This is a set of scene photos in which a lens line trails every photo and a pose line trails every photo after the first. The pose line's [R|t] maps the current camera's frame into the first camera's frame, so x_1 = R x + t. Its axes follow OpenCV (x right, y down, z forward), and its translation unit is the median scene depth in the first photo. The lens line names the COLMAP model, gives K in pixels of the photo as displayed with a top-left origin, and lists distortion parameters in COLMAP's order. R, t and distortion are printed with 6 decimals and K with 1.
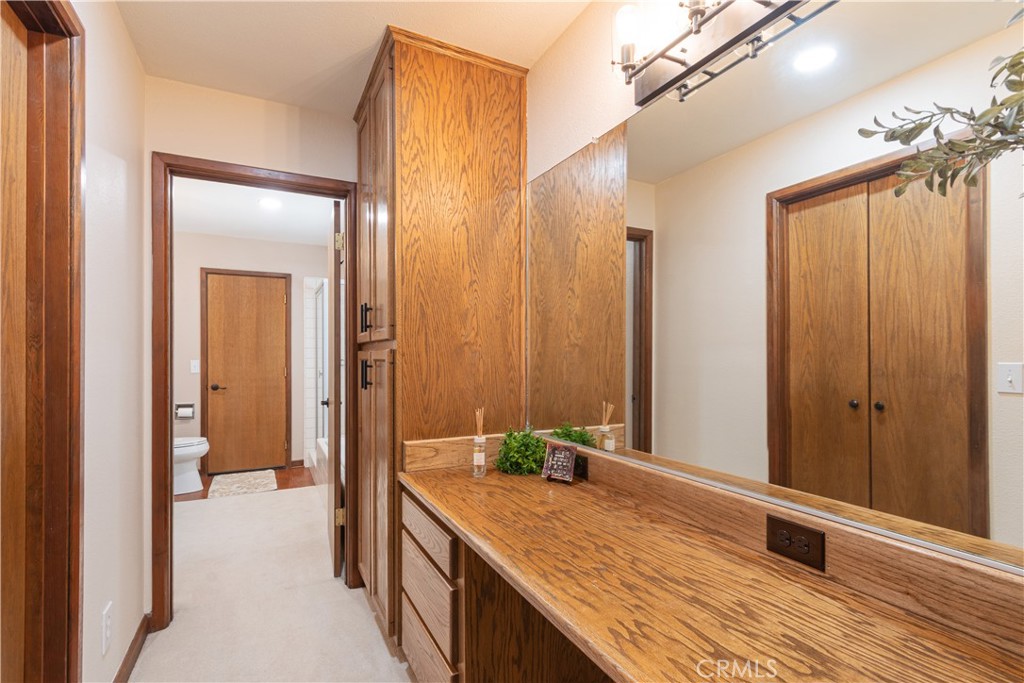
lens RADIAL K [[462.1, 0, 510.2], [0, 462.1, 349.4], [0, 0, 1]] dist [0.004563, 0.000811]
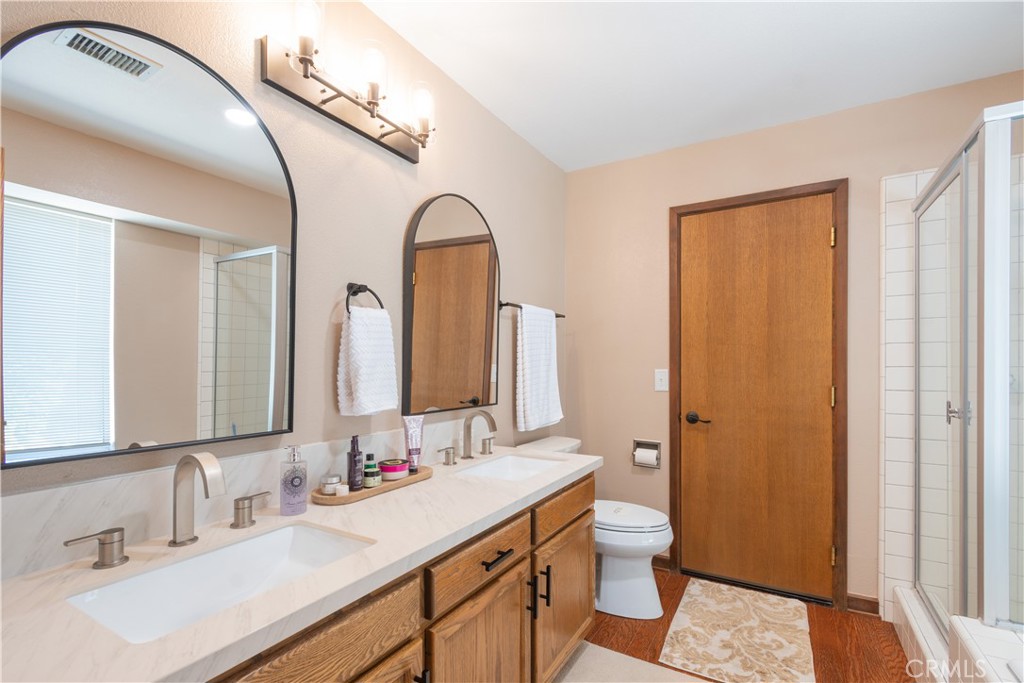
lens RADIAL K [[462.1, 0, 497.4], [0, 462.1, 370.0], [0, 0, 1]] dist [0.004563, 0.000811]
pose [[0.502894, 0.004560, -0.864336, -0.267953], [0.001021, 0.999982, 0.005870, 0.020124], [0.864347, -0.003834, 0.502881, 0.504757]]
